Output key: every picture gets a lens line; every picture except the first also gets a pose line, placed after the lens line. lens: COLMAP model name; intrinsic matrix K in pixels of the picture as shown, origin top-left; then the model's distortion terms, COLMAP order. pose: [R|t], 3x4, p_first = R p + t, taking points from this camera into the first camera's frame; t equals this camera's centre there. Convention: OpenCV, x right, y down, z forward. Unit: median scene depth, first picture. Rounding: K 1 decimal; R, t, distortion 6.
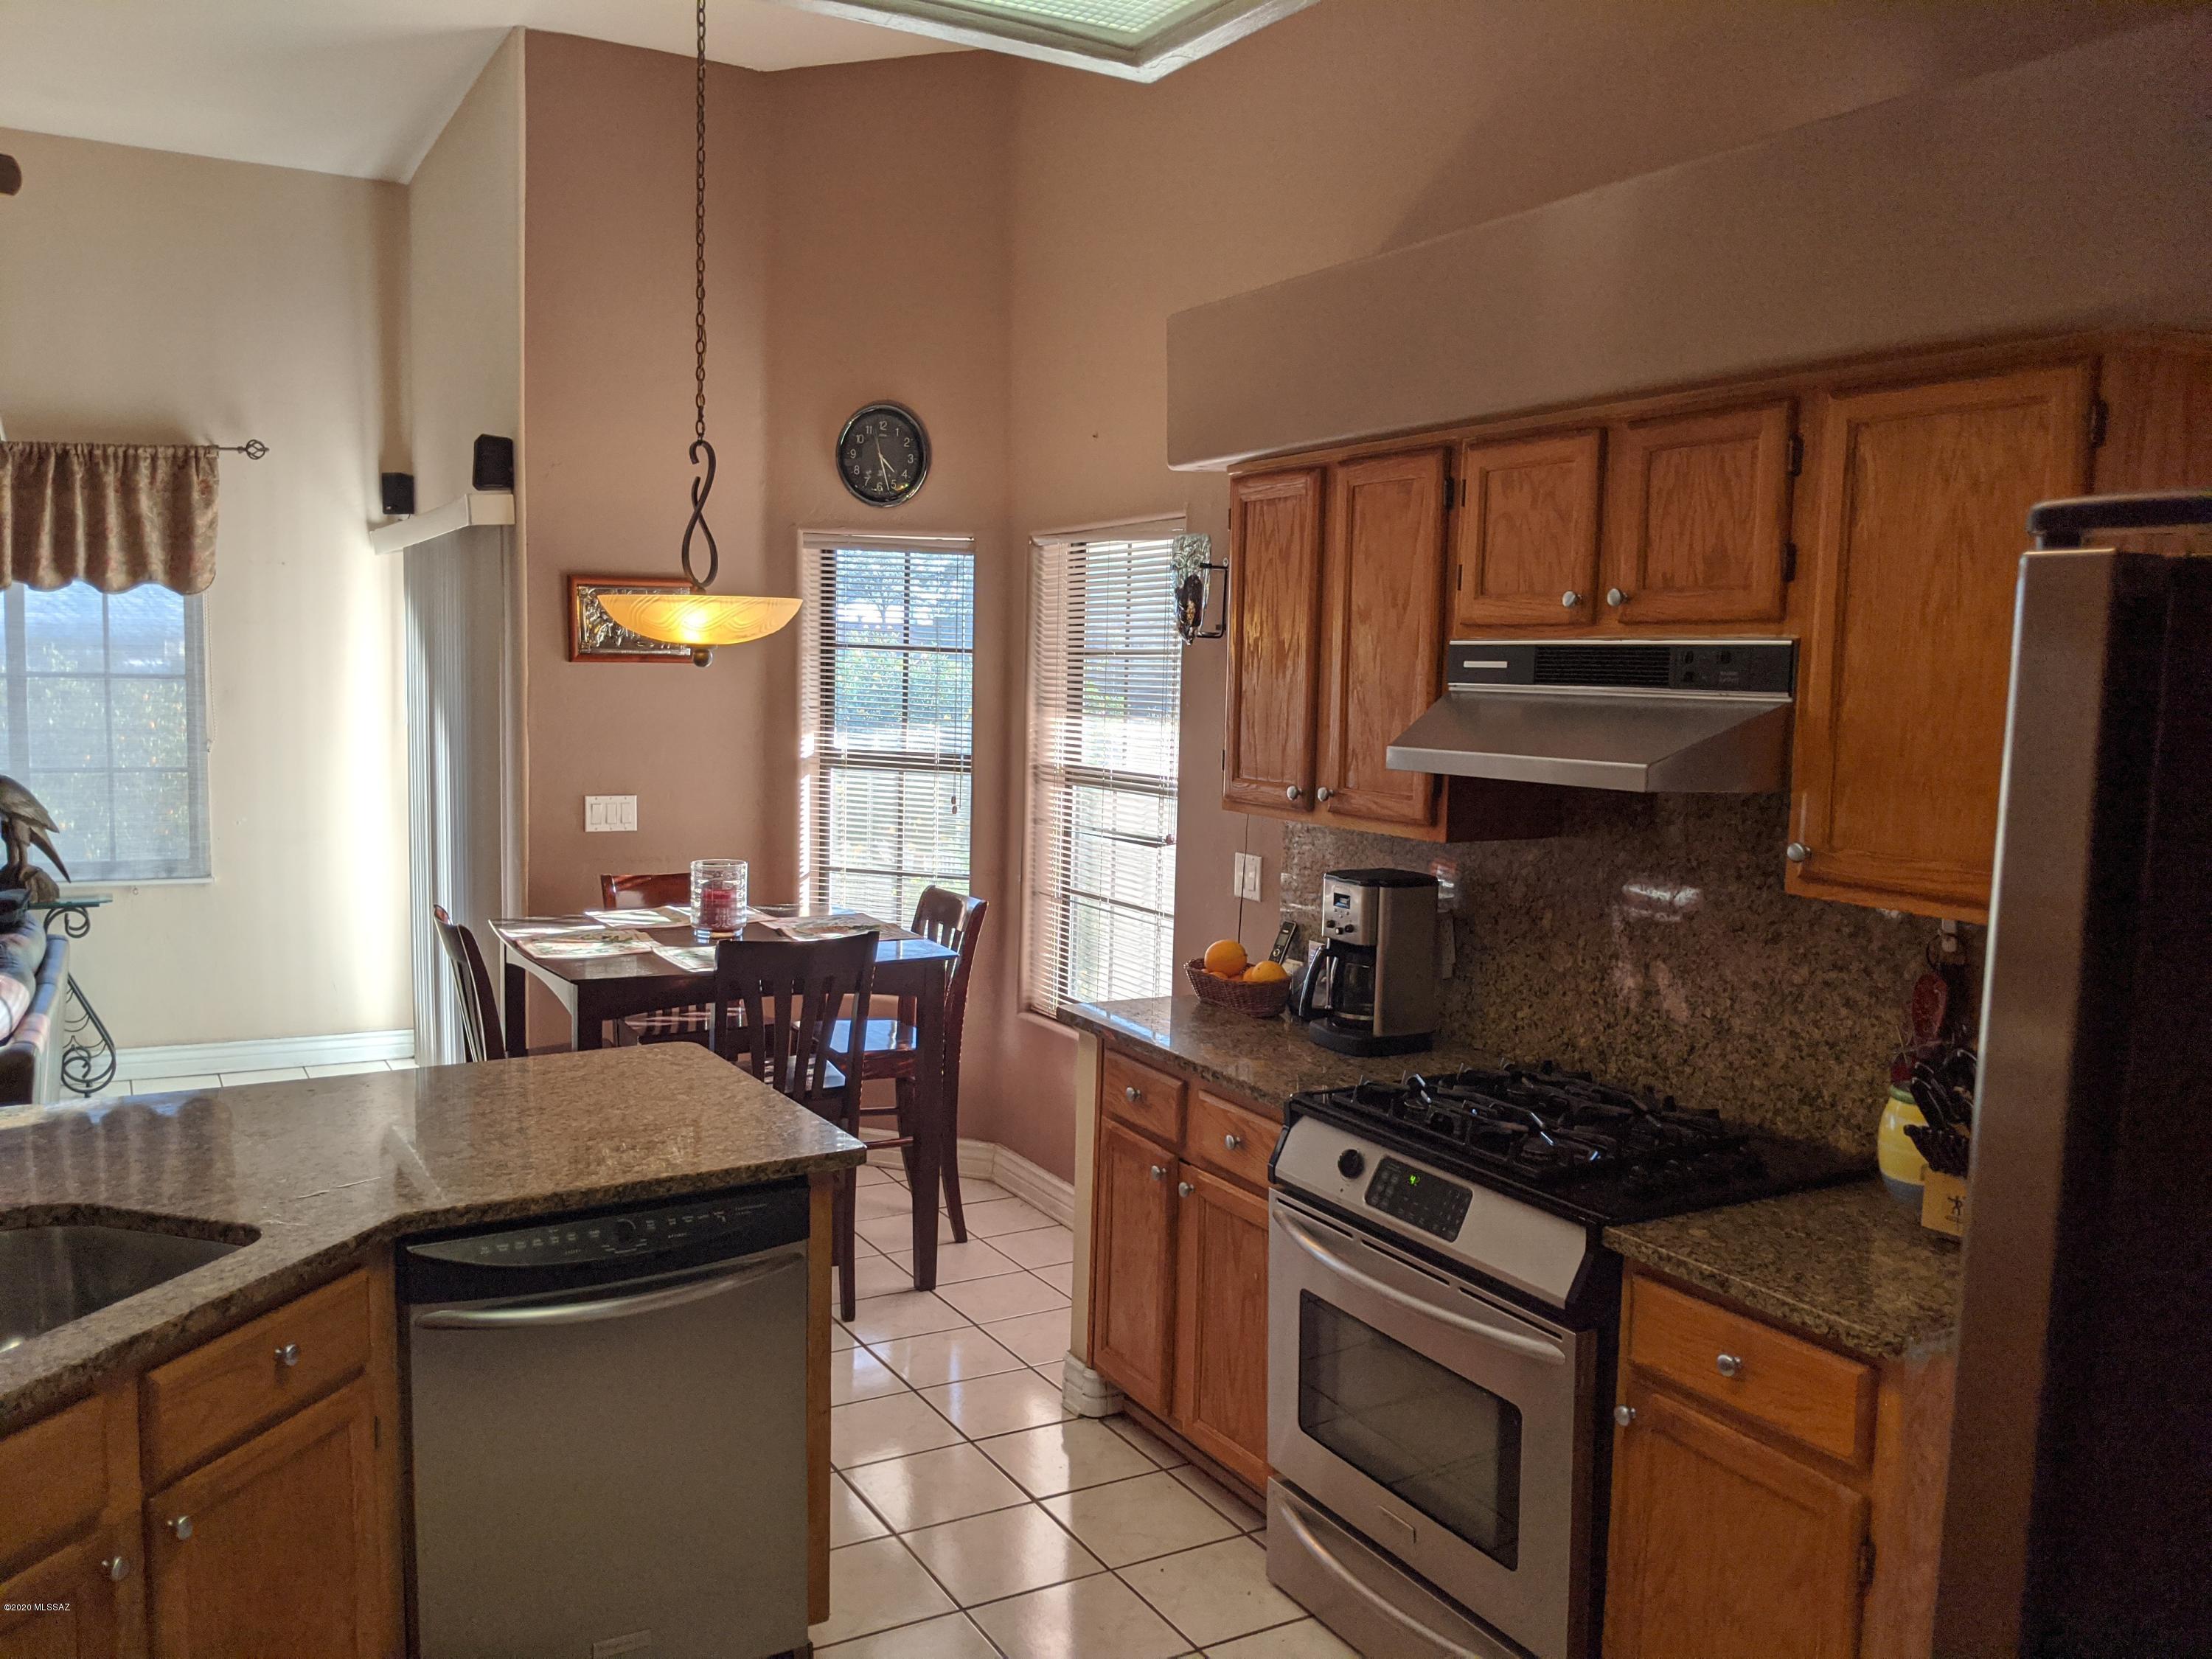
lens RADIAL K [[1761.3, 0, 1077.4], [0, 1761.3, 835.1], [0, 0, 1]] dist [0.050225, -0.093181]
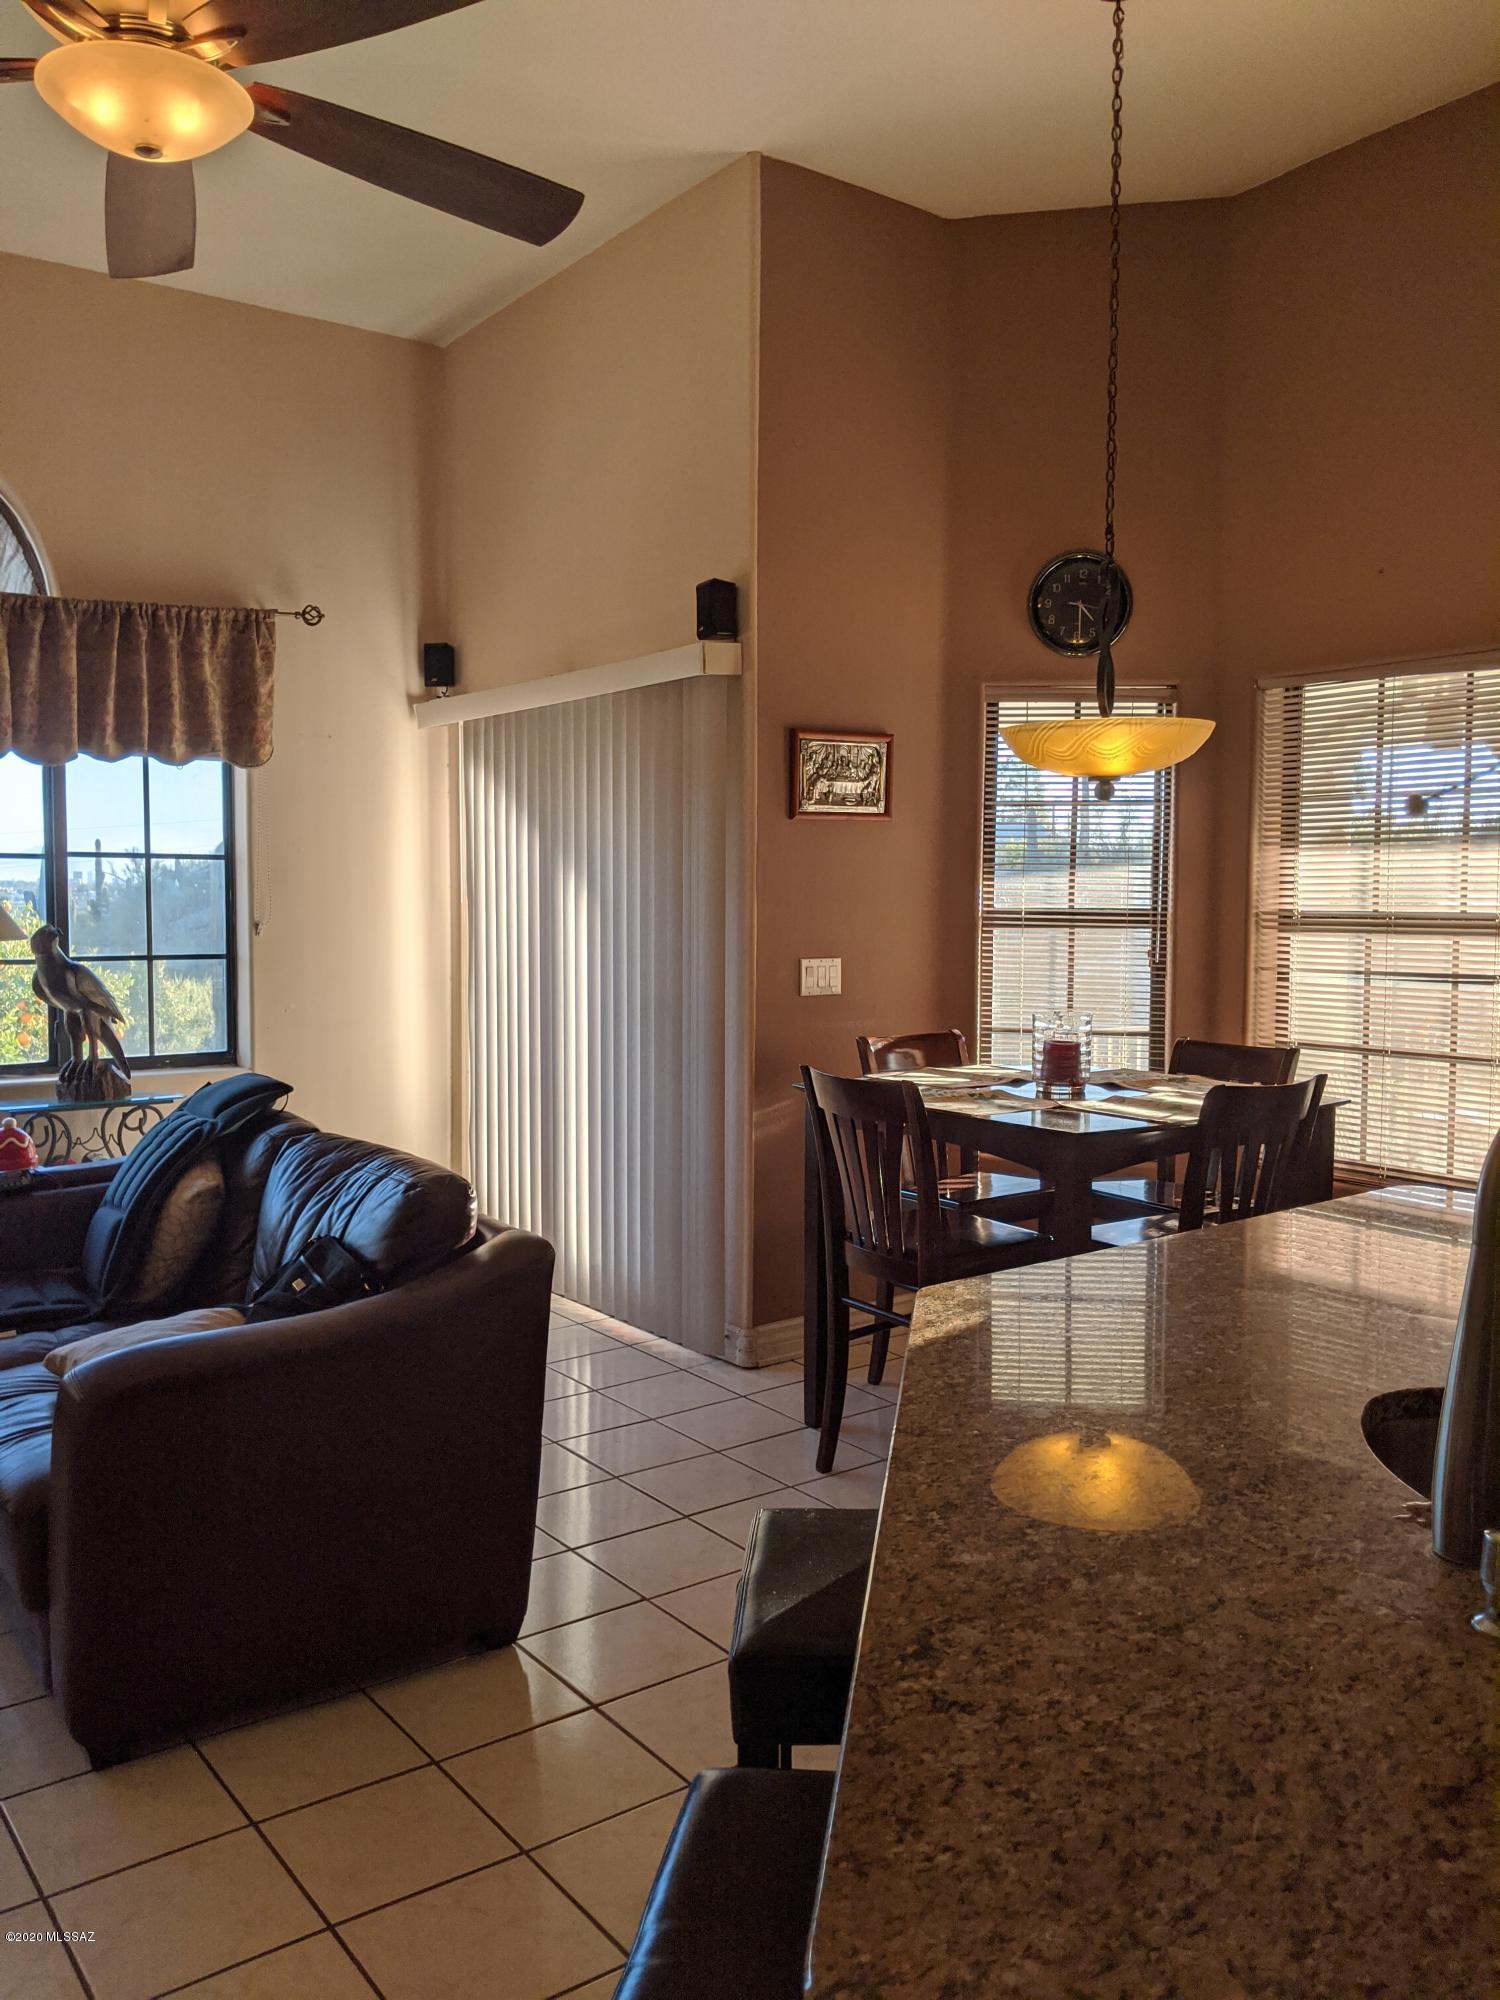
lens RADIAL K [[1592.5, 0, 757.9], [0, 1592.5, 991.7], [0, 0, 1]] dist [0.050225, -0.093181]
pose [[0.989987, -0.028431, 0.138267, -0.369836], [0.033025, 0.998972, -0.031043, 0.019152], [-0.137242, 0.035299, 0.989908, 0.132864]]
